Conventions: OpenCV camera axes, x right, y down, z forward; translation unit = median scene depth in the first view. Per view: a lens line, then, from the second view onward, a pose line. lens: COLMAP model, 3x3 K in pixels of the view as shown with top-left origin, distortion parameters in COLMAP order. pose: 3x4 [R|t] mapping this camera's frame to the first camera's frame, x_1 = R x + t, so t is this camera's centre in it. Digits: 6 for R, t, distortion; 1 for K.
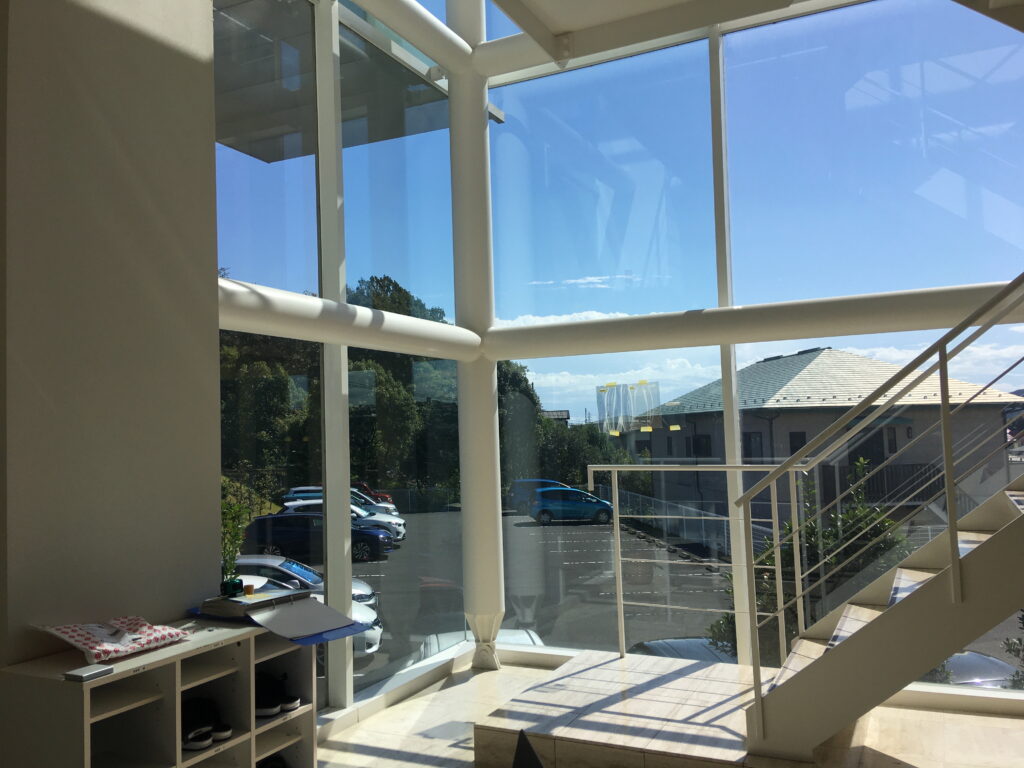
lens RADIAL K [[862.0, 0, 506.2], [0, 862.0, 380.3], [0, 0, 1]] dist [0.119315, -0.172584]
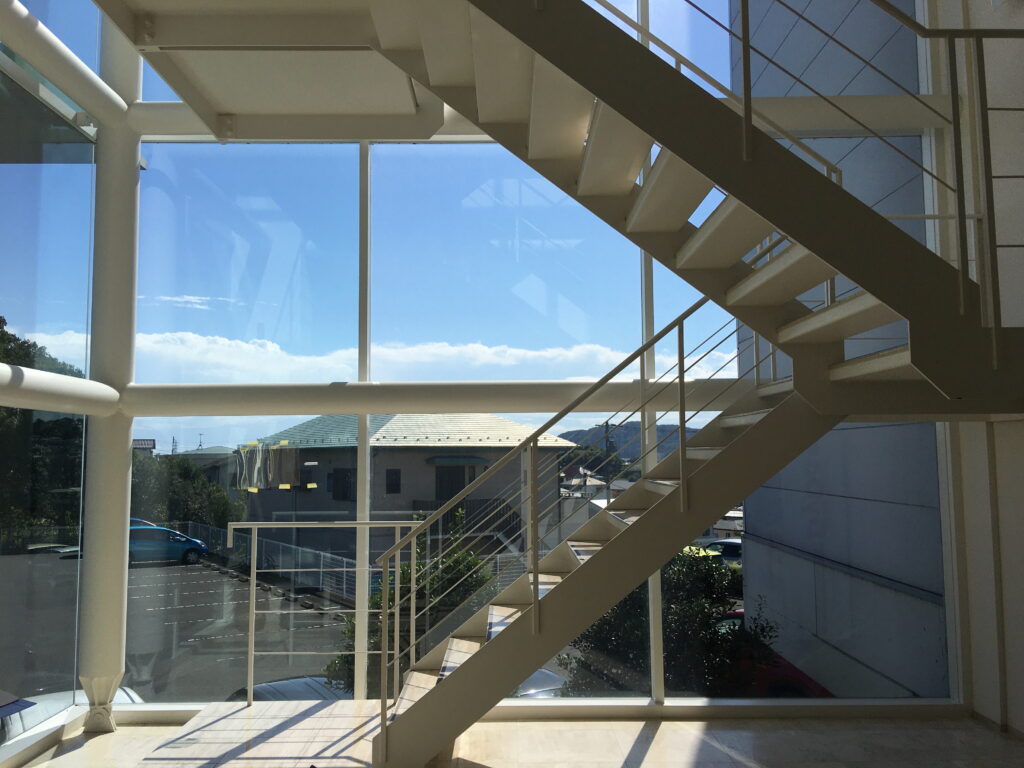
lens RADIAL K [[862.0, 0, 506.2], [0, 862.0, 380.3], [0, 0, 1]] dist [0.119315, -0.172584]
pose [[0.897352, 0.062320, 0.436893, -0.075681], [-0.046441, 0.997817, -0.046947, -0.039763], [-0.438866, 0.021838, 0.898287, -0.099987]]
